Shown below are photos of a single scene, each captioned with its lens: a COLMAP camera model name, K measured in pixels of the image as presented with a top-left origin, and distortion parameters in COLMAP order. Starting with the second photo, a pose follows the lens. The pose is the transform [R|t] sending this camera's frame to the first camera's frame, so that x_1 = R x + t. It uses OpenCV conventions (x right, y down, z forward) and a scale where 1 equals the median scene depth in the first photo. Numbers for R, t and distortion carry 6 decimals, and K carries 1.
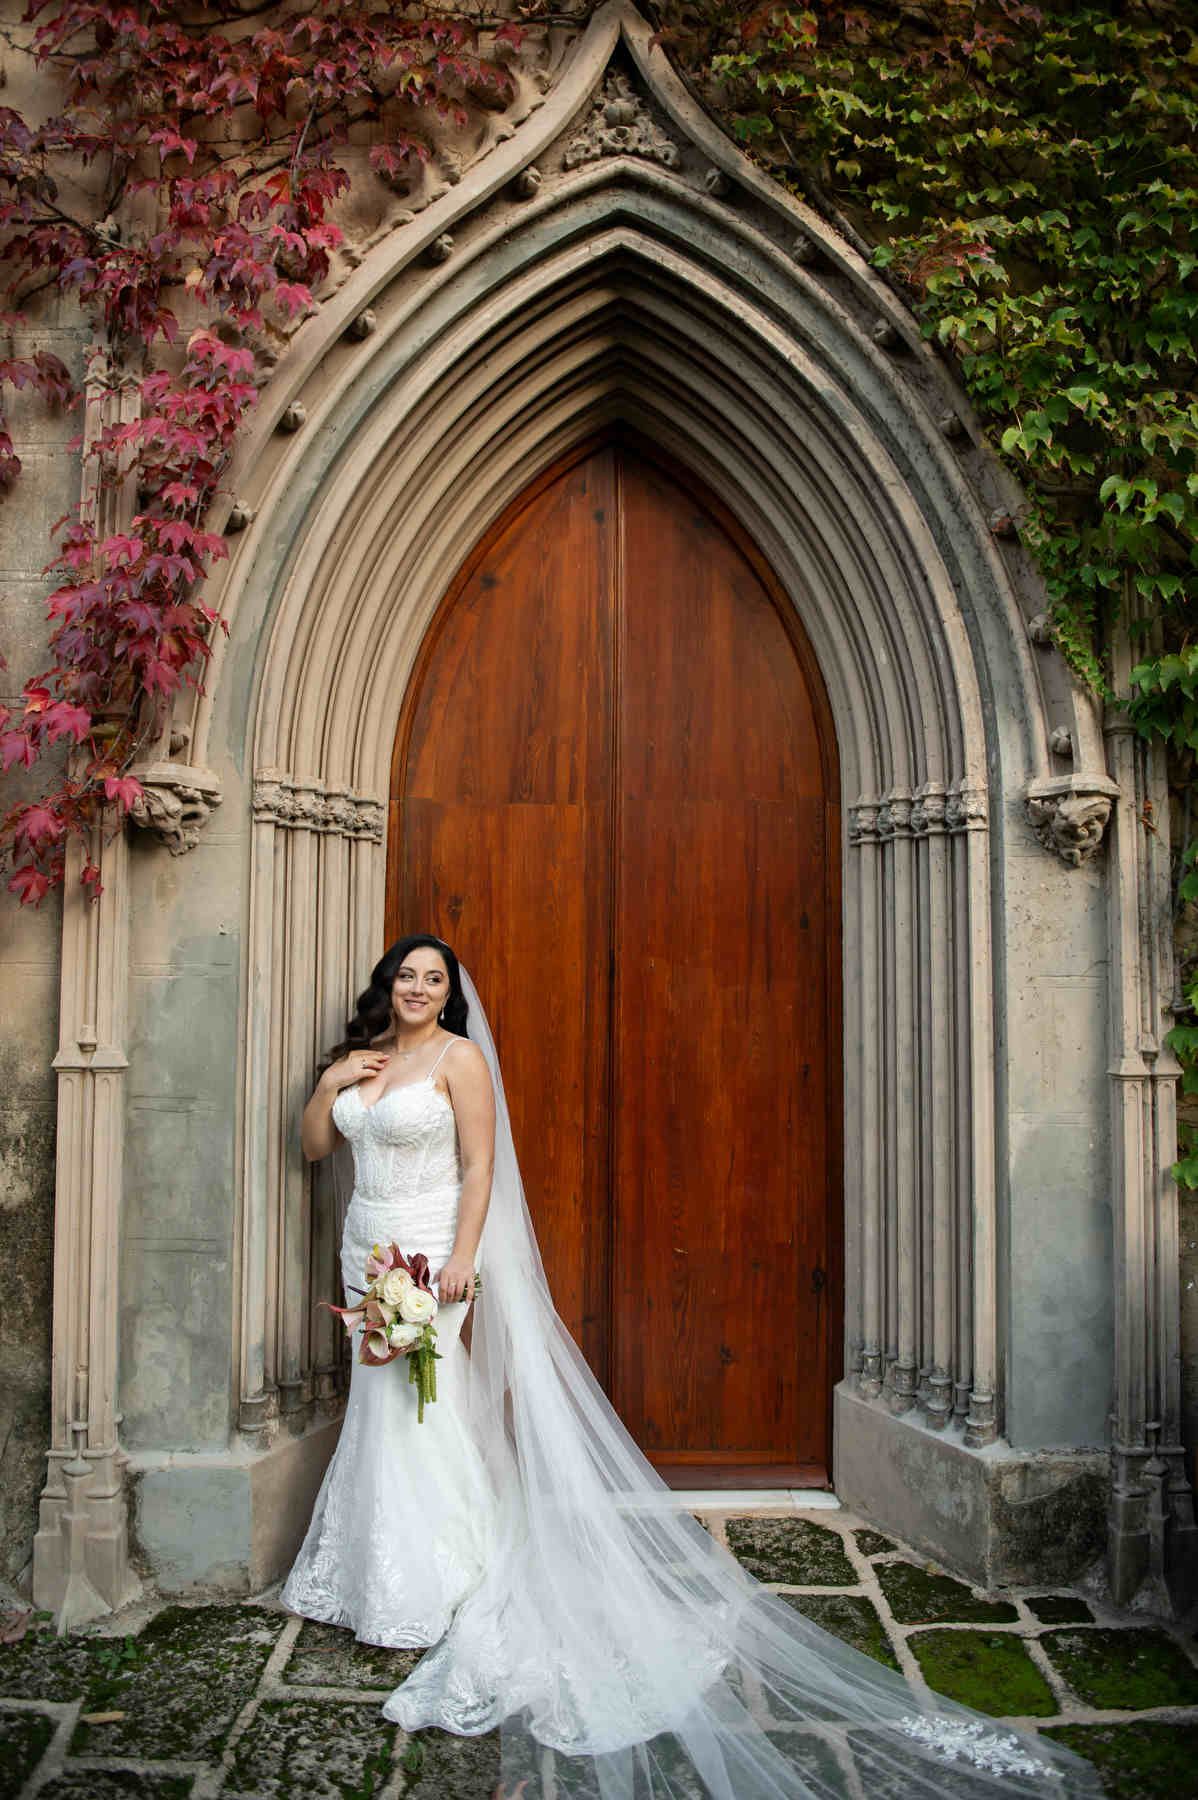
lens RADIAL K [[1309.1, 0, 594.7], [0, 1309.1, 881.6], [0, 0, 1]] dist [-0.065837, 0.004291]
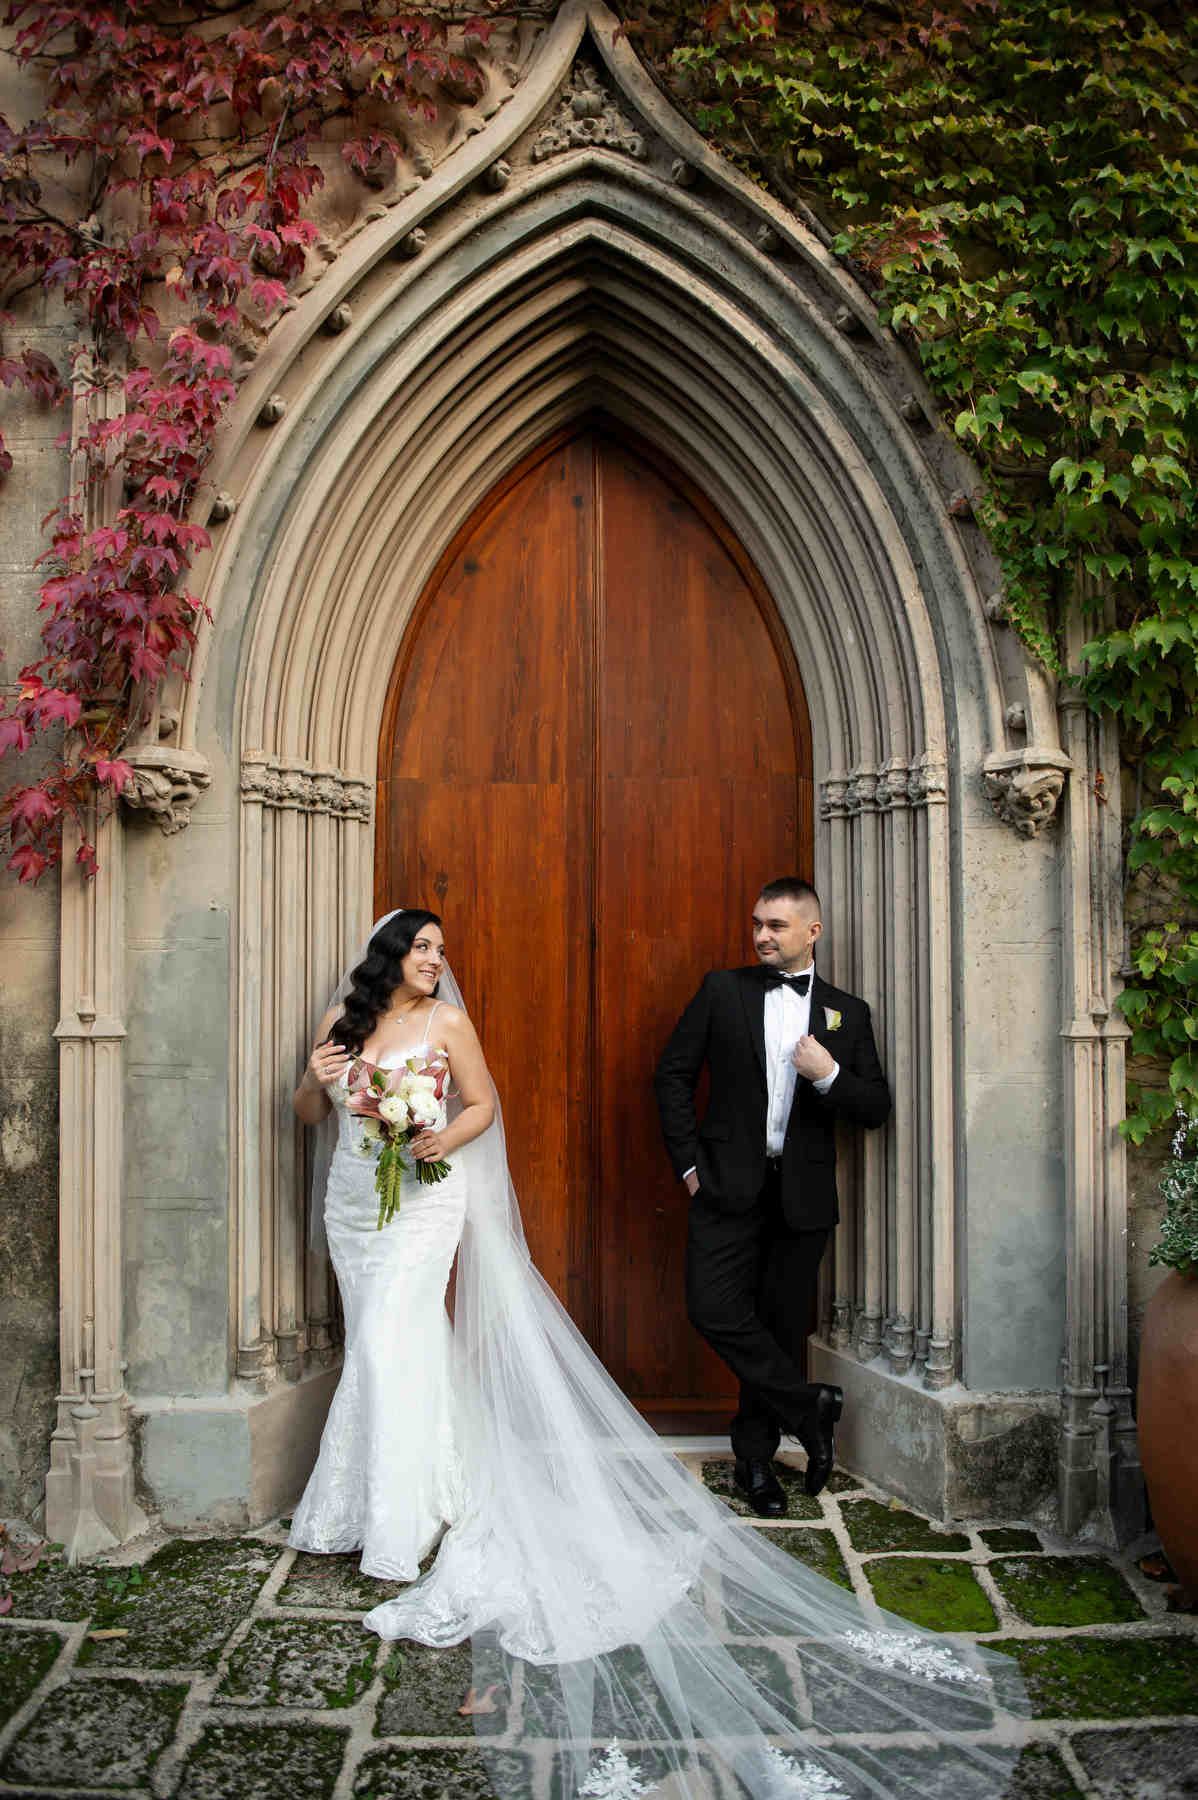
lens RADIAL K [[1315.6, 0, 613.3], [0, 1315.6, 919.0], [0, 0, 1]] dist [-0.065577, 0.002979]
pose [[0.999927, -0.008968, -0.008078, 0.045412], [0.009279, 0.999183, 0.039346, 0.009654], [0.007719, -0.039418, 0.999193, -0.051833]]
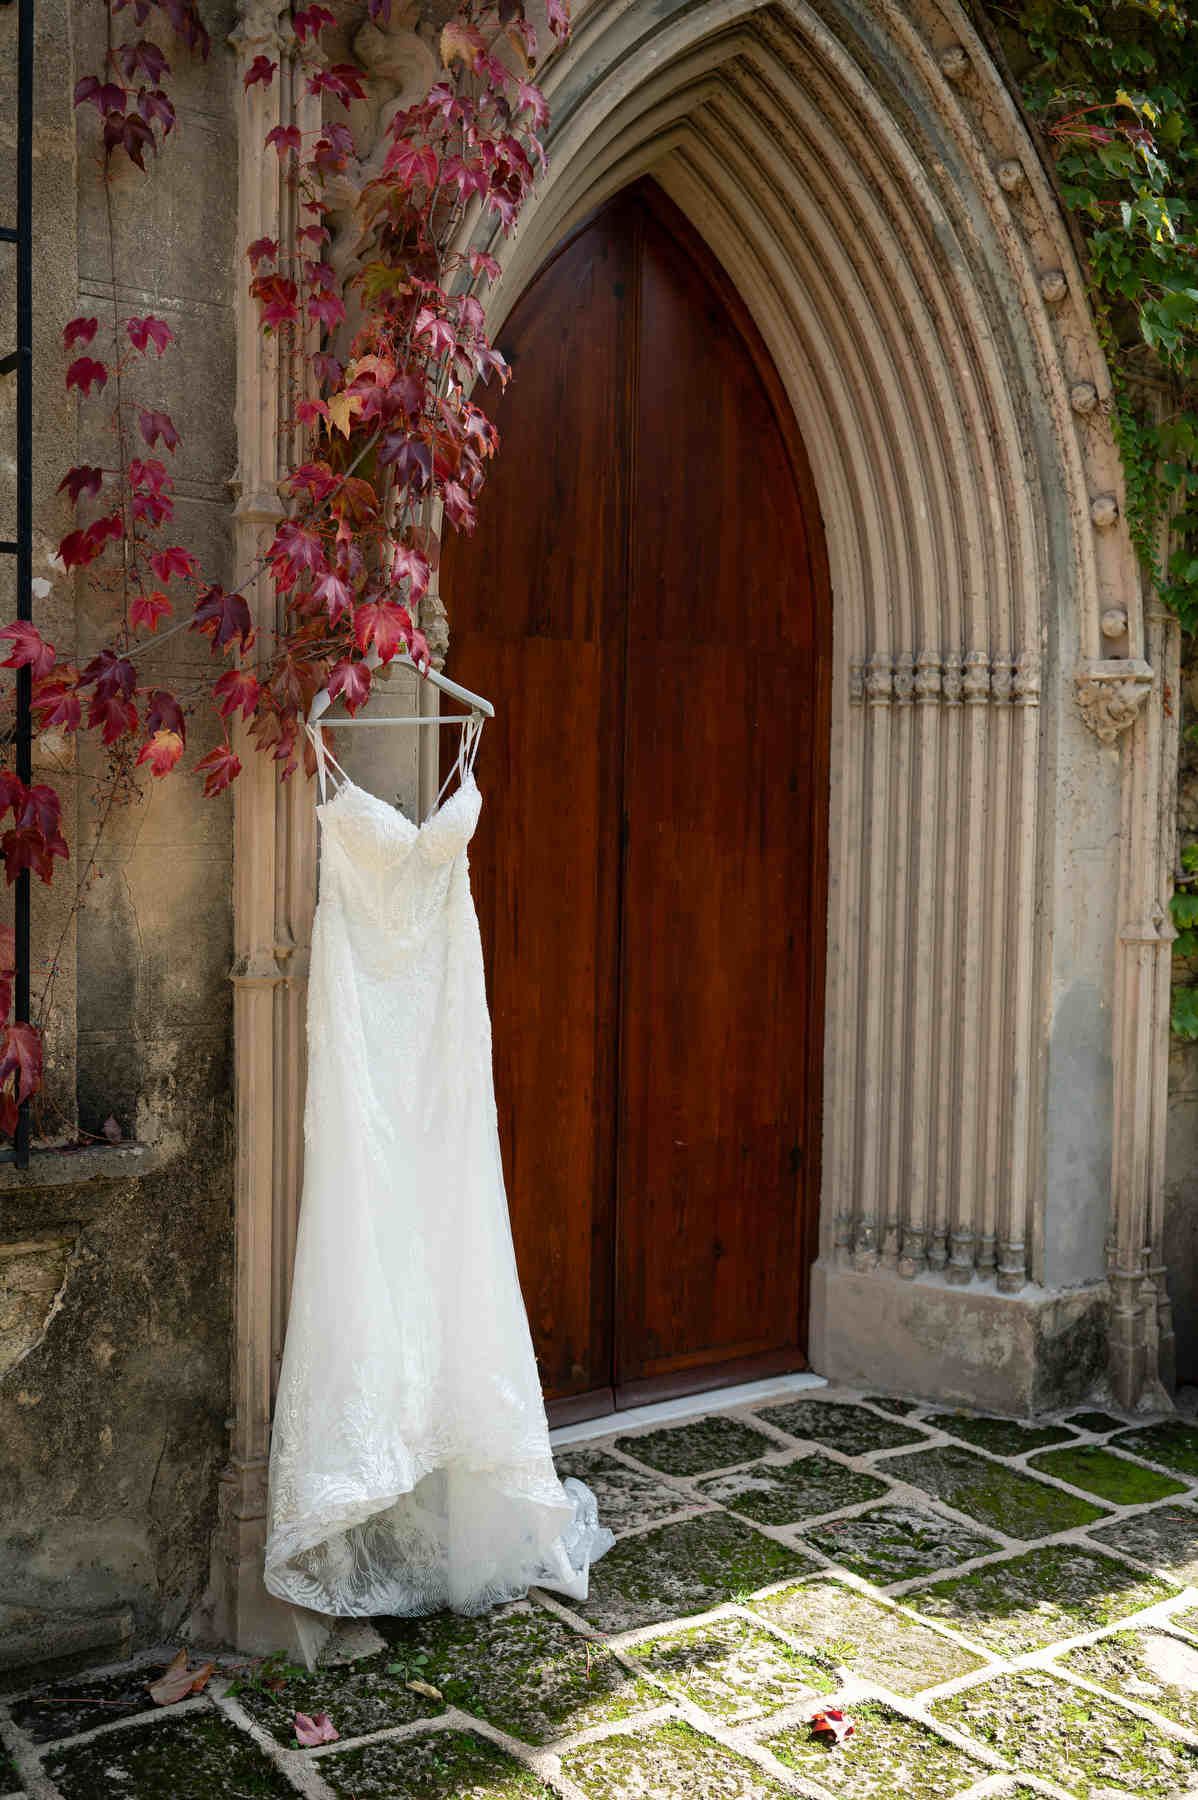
lens RADIAL K [[1919.1, 0, 599.0], [0, 1919.1, 900.0], [0, 0, 1]] dist [0.002131, -0.022741]
pose [[0.813682, -0.023809, 0.580823, -0.896361], [-0.056999, 0.991078, 0.120478, -0.053033], [-0.578509, -0.131137, 0.805065, -0.036128]]
